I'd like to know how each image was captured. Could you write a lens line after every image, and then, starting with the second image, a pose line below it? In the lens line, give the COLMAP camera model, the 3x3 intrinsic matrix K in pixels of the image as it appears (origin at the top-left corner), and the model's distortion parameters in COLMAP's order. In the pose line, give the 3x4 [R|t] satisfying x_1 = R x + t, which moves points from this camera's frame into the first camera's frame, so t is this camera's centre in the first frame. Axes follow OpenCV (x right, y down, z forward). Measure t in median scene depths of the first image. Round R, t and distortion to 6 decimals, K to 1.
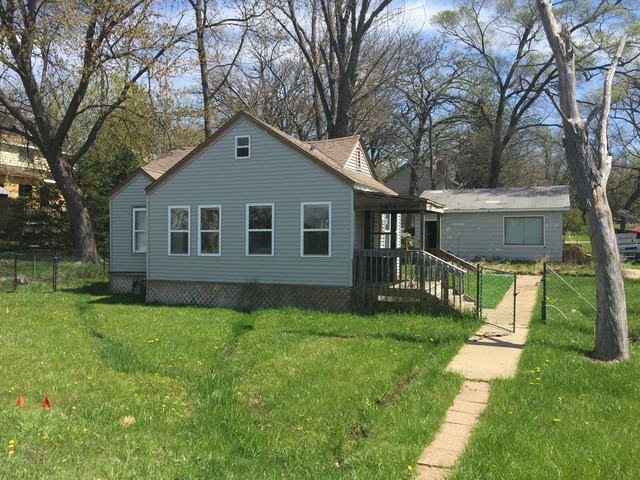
lens RADIAL K [[561.5, 0, 280.4], [0, 561.5, 239.8], [0, 0, 1]] dist [0.002337, -0.015335]
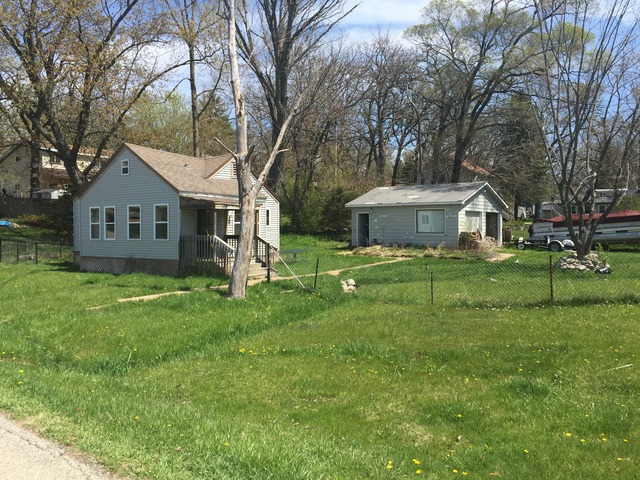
lens RADIAL K [[561.5, 0, 280.4], [0, 561.5, 239.8], [0, 0, 1]] dist [0.002337, -0.015335]
pose [[0.969979, 0.001042, -0.243188, 0.634172], [0.002498, 0.999895, 0.014248, 0.008110], [0.243177, -0.014428, 0.969875, -0.322162]]
